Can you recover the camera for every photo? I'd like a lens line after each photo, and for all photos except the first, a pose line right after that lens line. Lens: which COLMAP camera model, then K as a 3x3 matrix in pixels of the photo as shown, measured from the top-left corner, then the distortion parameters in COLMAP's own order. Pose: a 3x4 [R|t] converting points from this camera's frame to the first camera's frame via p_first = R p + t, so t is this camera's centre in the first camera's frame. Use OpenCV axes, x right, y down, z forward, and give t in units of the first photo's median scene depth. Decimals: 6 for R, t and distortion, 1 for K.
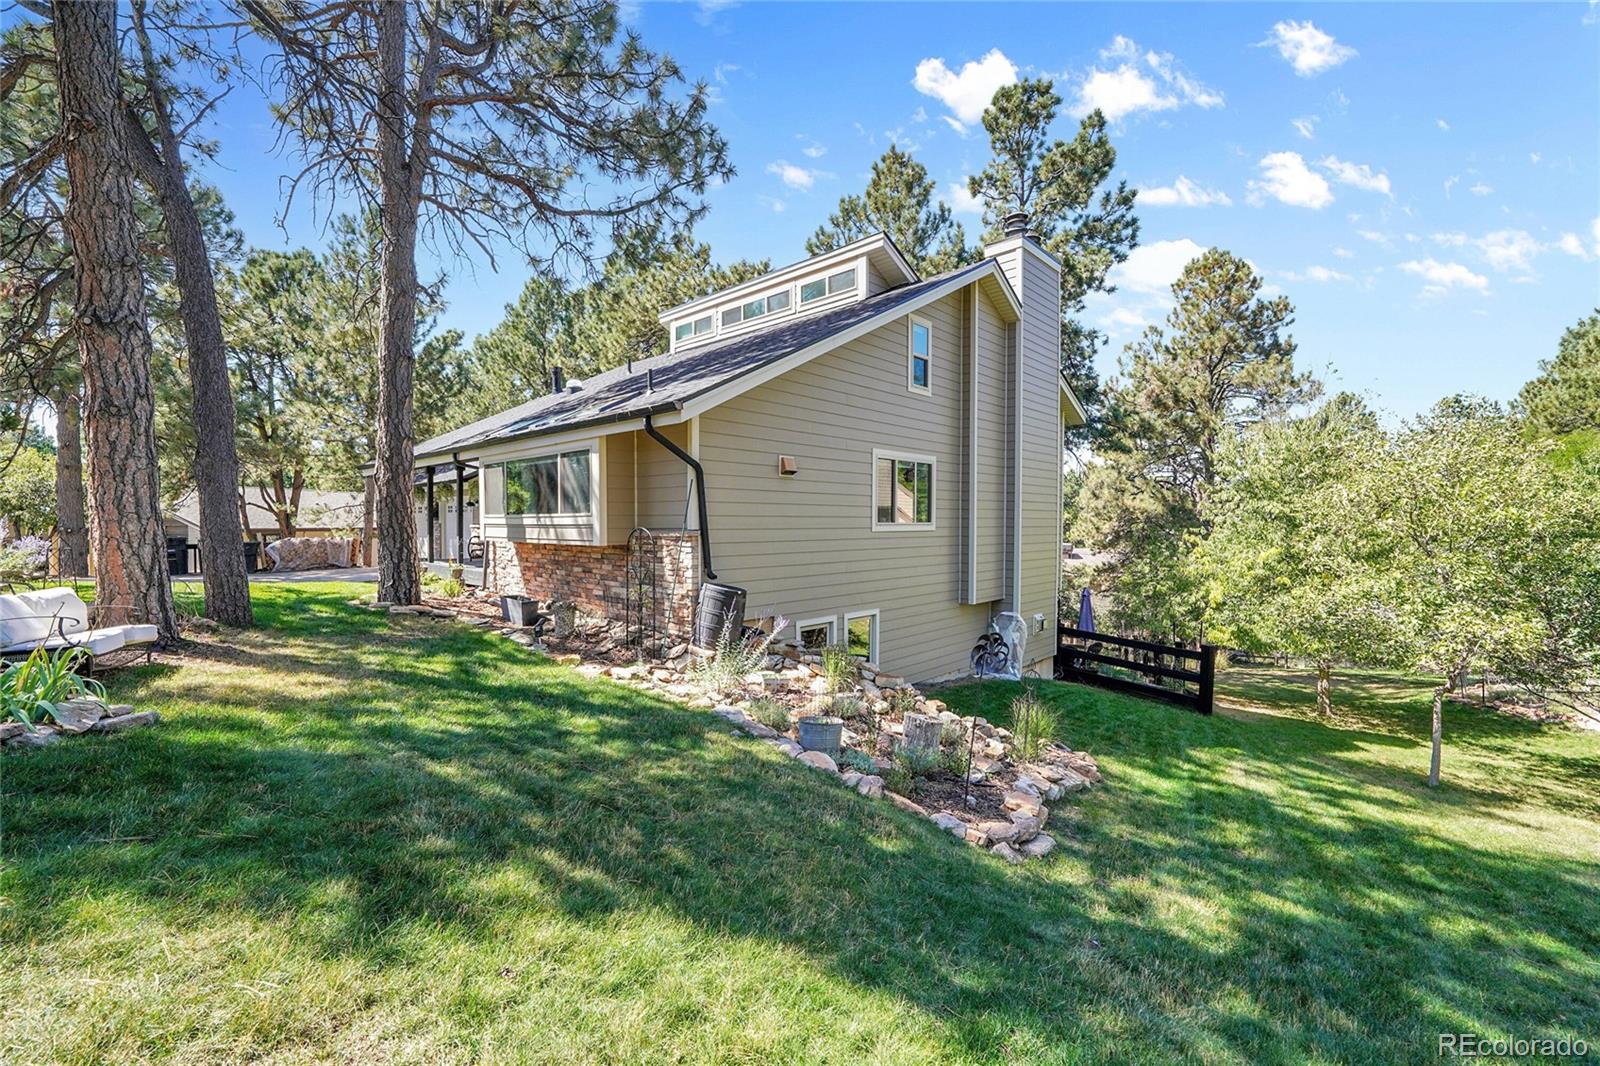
lens RADIAL K [[688.2, 0, 809.1], [0, 688.2, 524.6], [0, 0, 1]] dist [-0.002121, -0.008655]
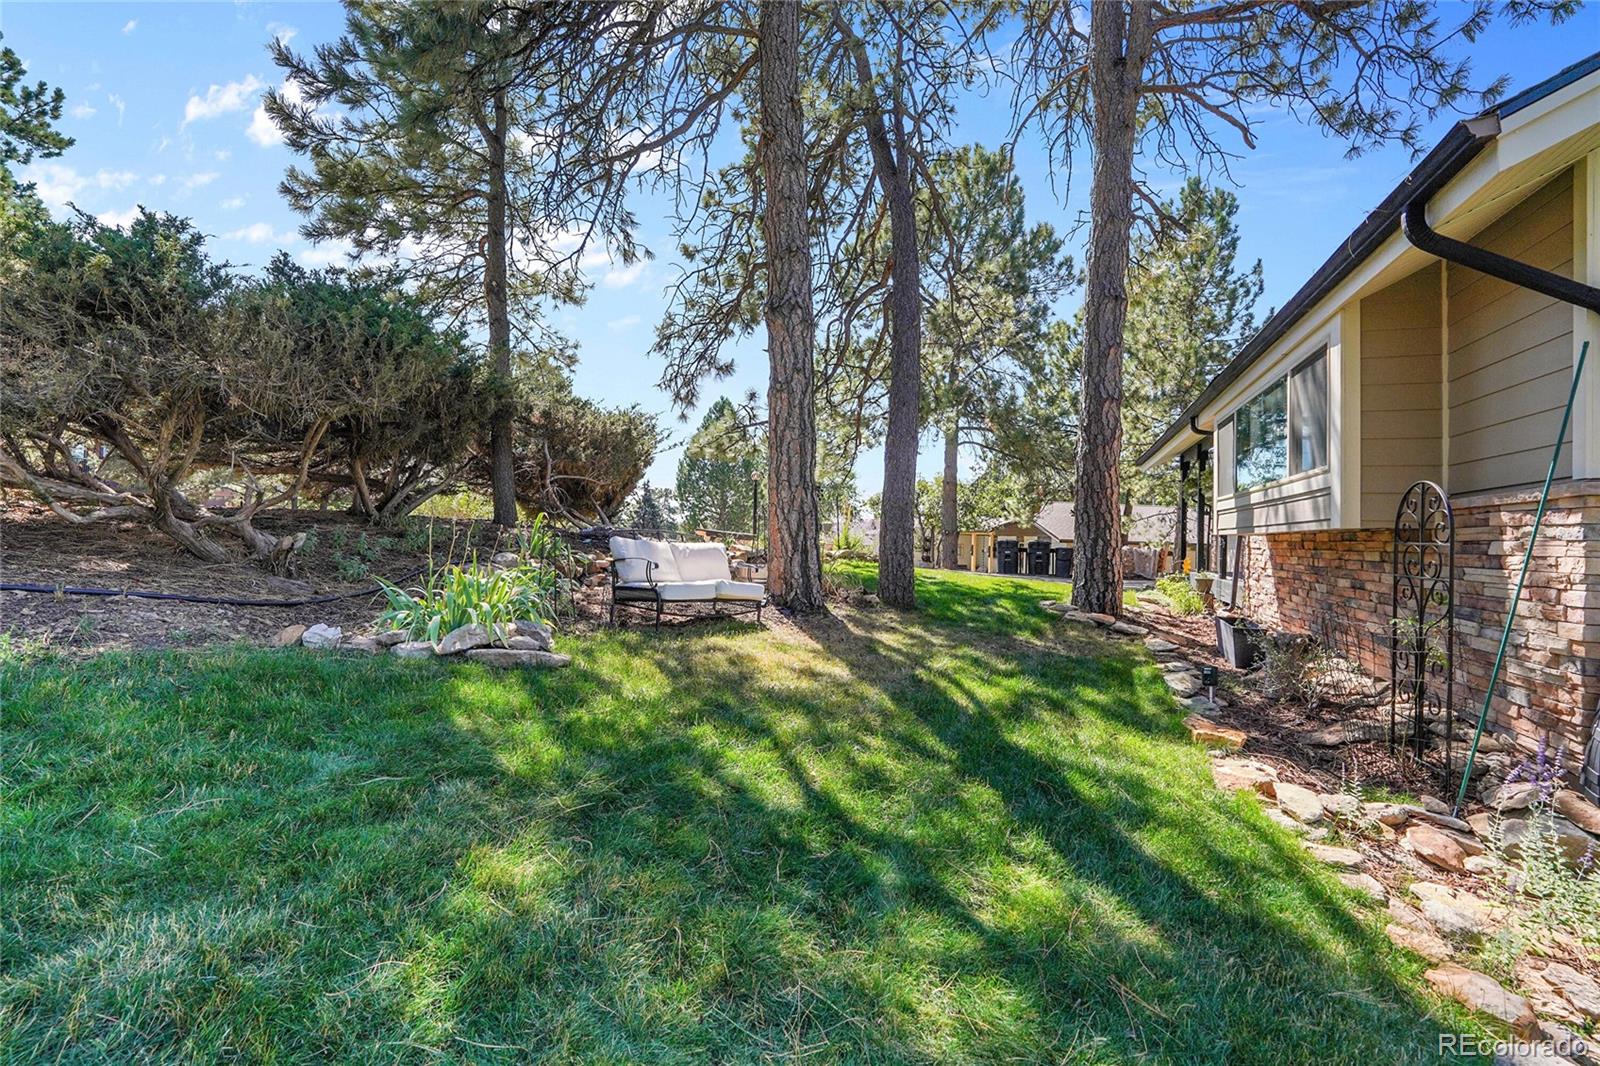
lens RADIAL K [[688.2, 0, 809.1], [0, 688.2, 524.6], [0, 0, 1]] dist [-0.002121, -0.008655]
pose [[0.383731, -0.006230, -0.923424, 0.004070], [-0.035963, 0.999118, -0.021685, 0.055256], [0.922745, 0.041530, 0.383168, 0.477828]]
